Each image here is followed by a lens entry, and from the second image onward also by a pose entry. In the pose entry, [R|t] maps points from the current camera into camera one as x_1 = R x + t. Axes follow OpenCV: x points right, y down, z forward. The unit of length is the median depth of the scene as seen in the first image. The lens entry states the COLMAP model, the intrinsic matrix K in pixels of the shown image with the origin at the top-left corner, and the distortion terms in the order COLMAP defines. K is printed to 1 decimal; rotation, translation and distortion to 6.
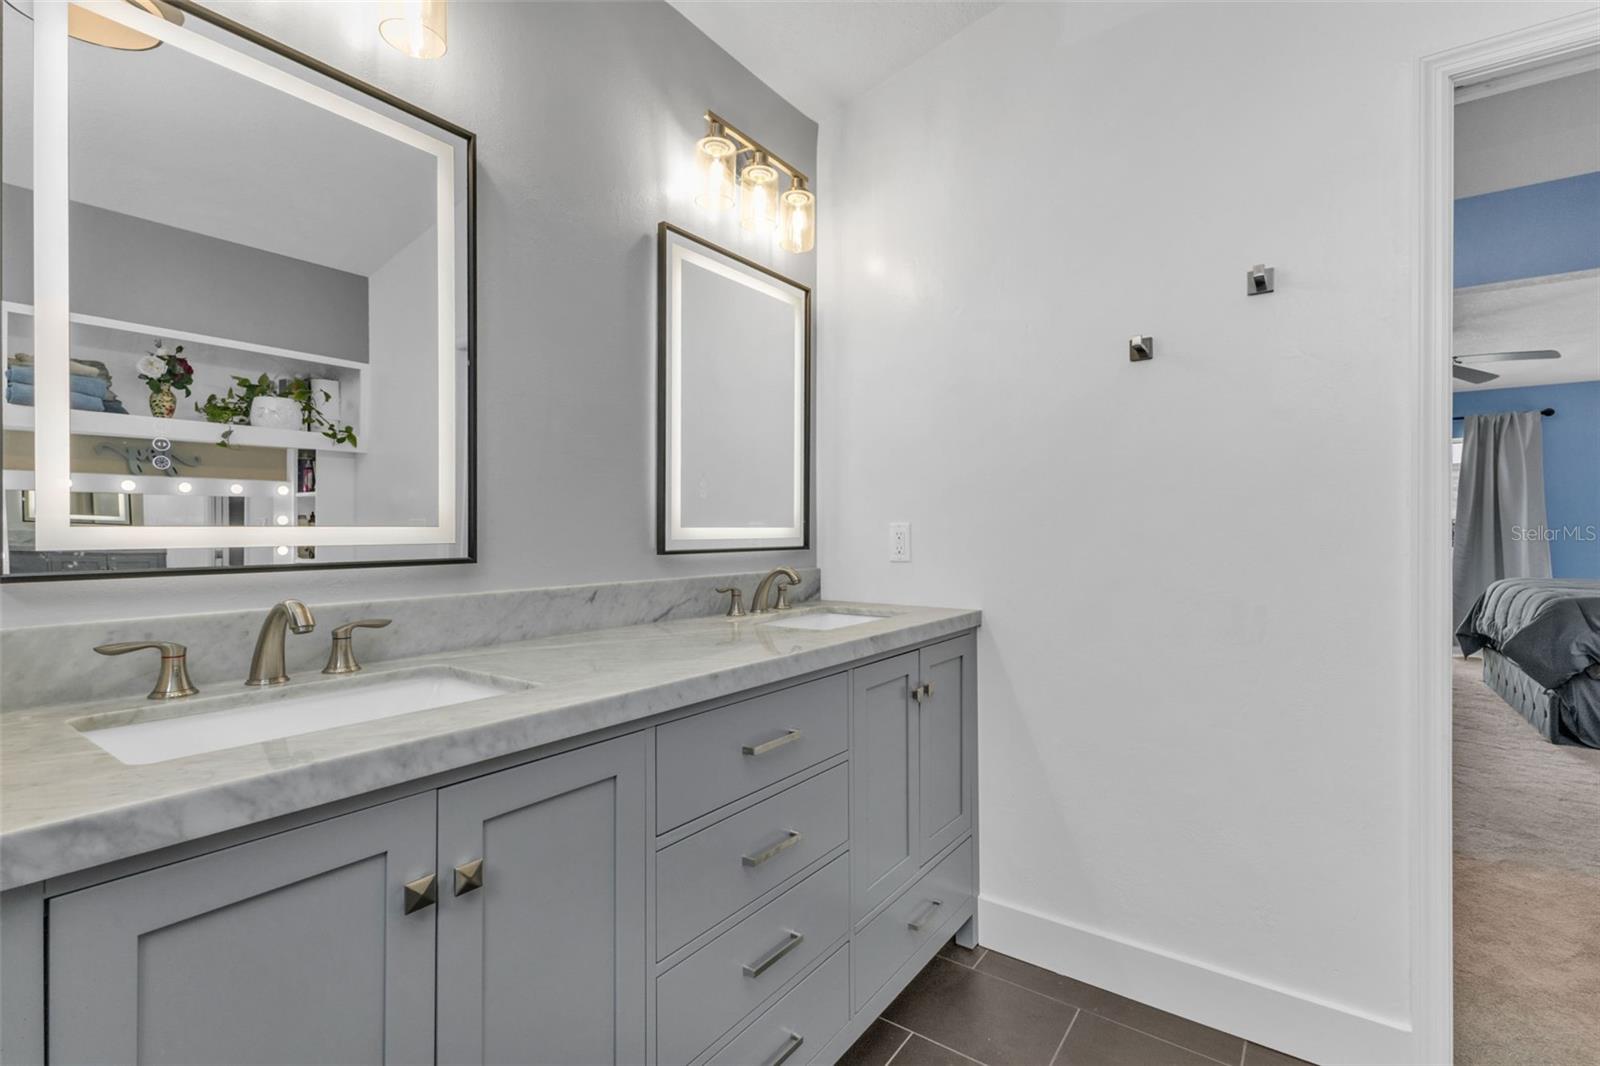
lens RADIAL K [[703.3, 0, 807.5], [0, 703.3, 534.9], [0, 0, 1]] dist [-0.001146, -0.001475]
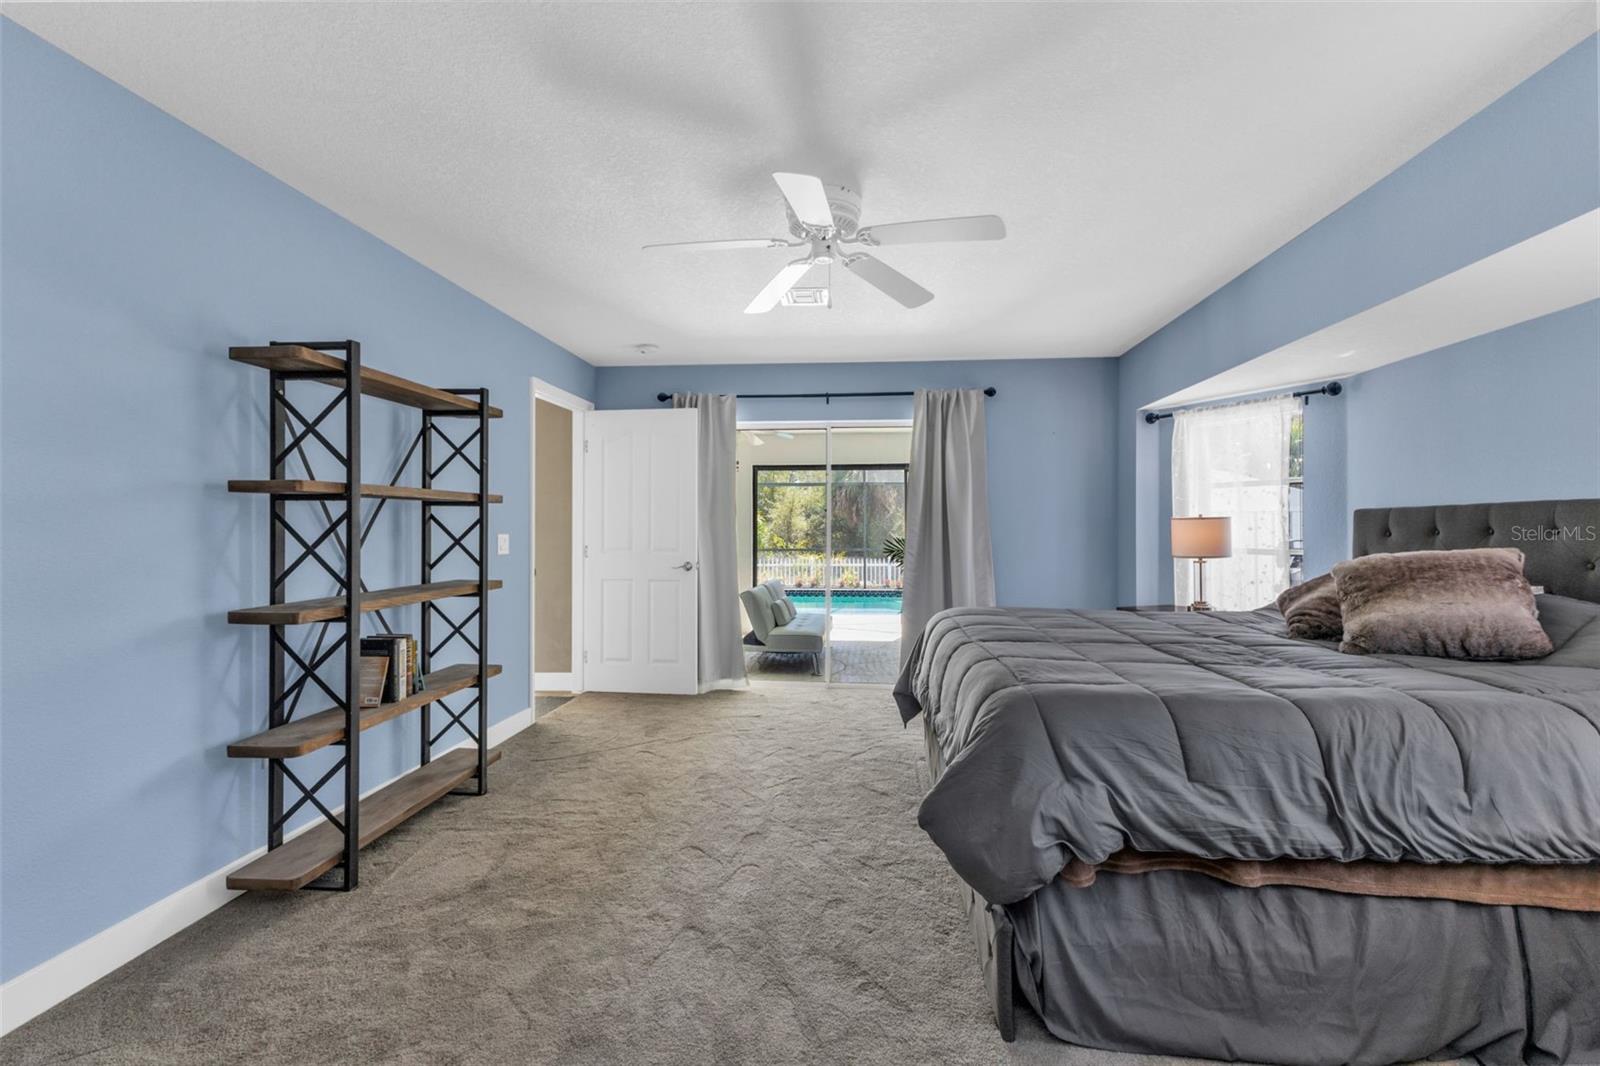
lens RADIAL K [[703.3, 0, 795.7], [0, 703.3, 526.7], [0, 0, 1]] dist [-0.001146, -0.001475]
pose [[0.855829, 0.002646, 0.517251, 0.736667], [0.001389, 0.999972, -0.007415, -0.018795], [-0.517256, 0.007064, 0.855801, 0.699842]]
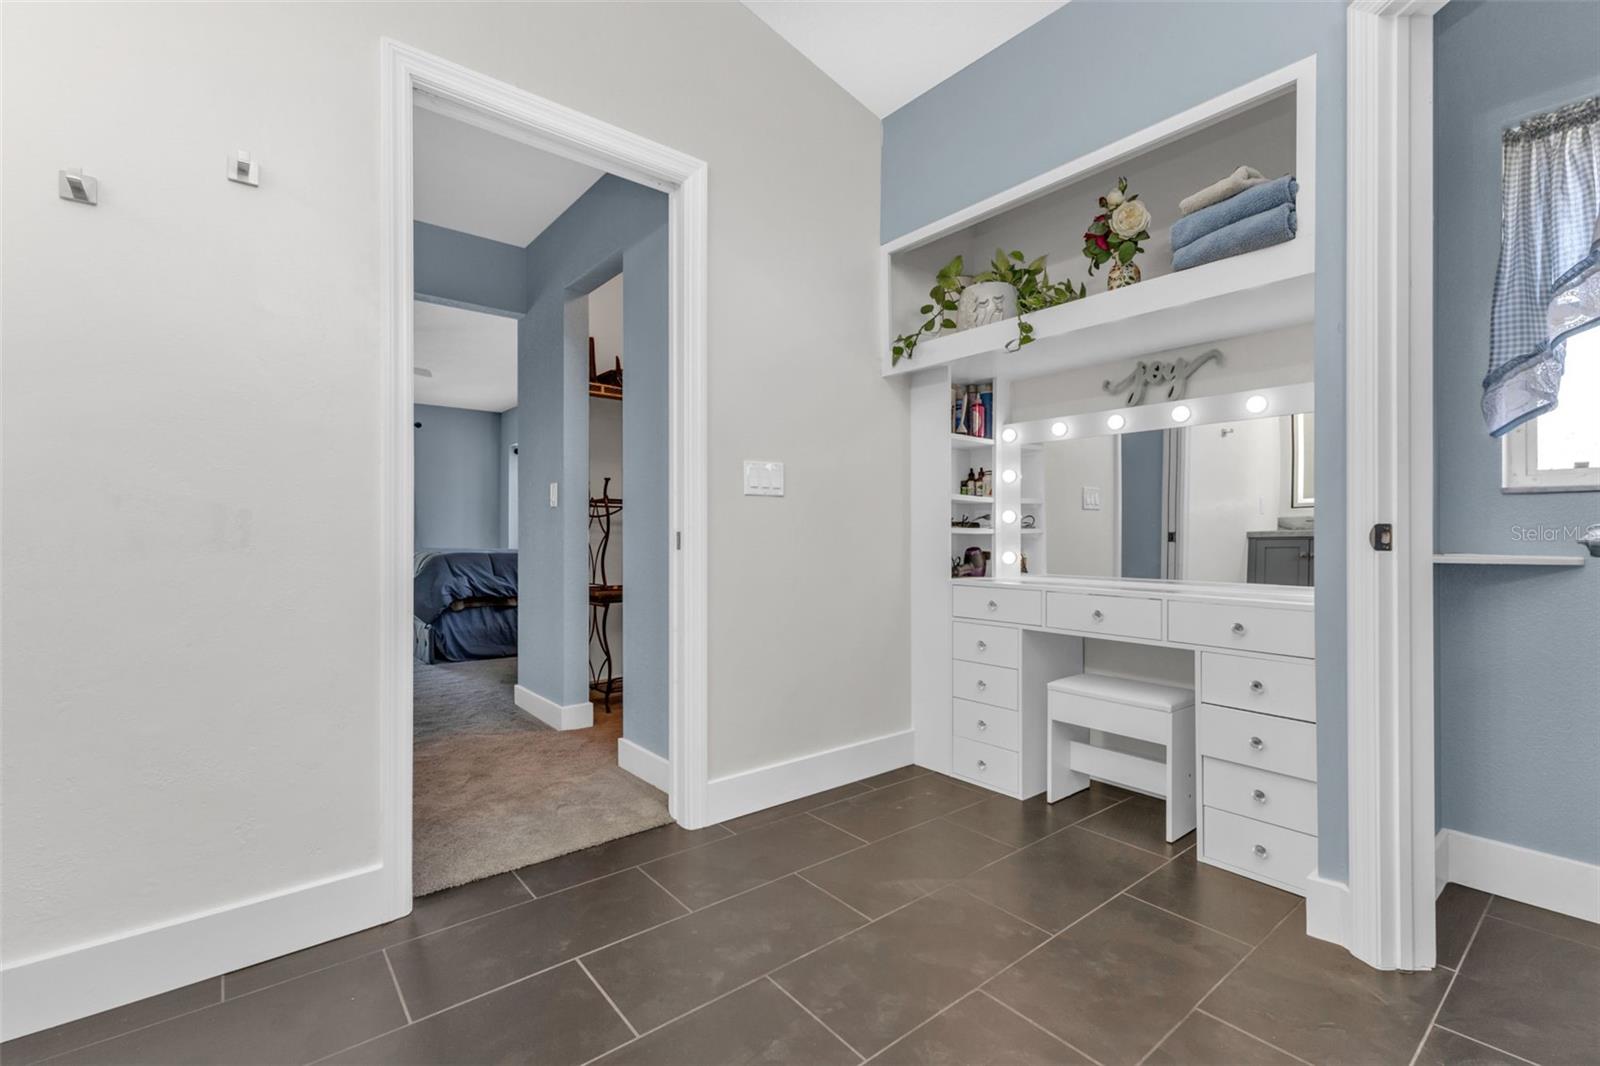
lens RADIAL K [[703.3, 0, 802.4], [0, 703.3, 535.3], [0, 0, 1]] dist [-0.001146, -0.001475]
pose [[0.235767, 0.009954, 0.971759, -0.047664], [-0.002983, 0.999950, -0.009519, 0.067970], [-0.971805, -0.000655, 0.235785, 0.019284]]
